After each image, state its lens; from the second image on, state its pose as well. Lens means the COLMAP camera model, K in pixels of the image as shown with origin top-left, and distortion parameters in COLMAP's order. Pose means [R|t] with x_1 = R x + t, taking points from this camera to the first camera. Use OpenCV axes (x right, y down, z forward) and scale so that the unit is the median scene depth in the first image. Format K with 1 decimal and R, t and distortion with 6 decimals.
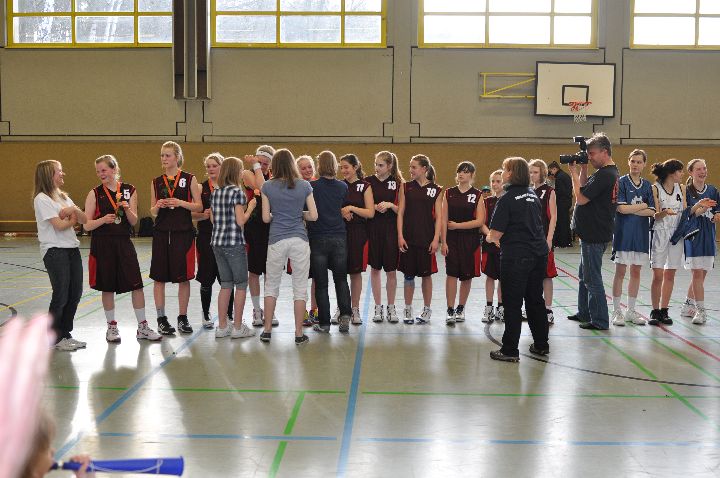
lens RADIAL K [[805.5, 0, 364.3], [0, 805.5, 228.1], [0, 0, 1]] dist [-0.043455, 0.000000]
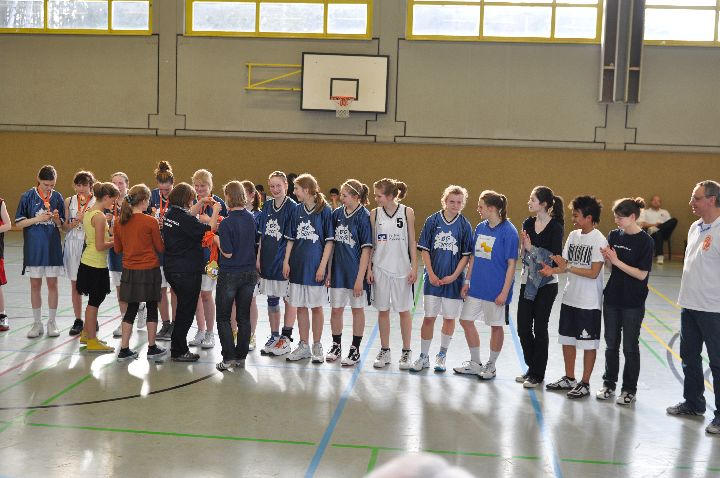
lens RADIAL K [[862.7, 0, 360.1], [0, 862.7, 258.6], [0, 0, 1]] dist [-0.018222, 0.000000]
pose [[0.995667, 0.038075, -0.084837, 0.372429], [-0.035704, 0.998933, 0.029290, 0.002417], [0.085862, -0.026134, 0.995964, -0.008052]]
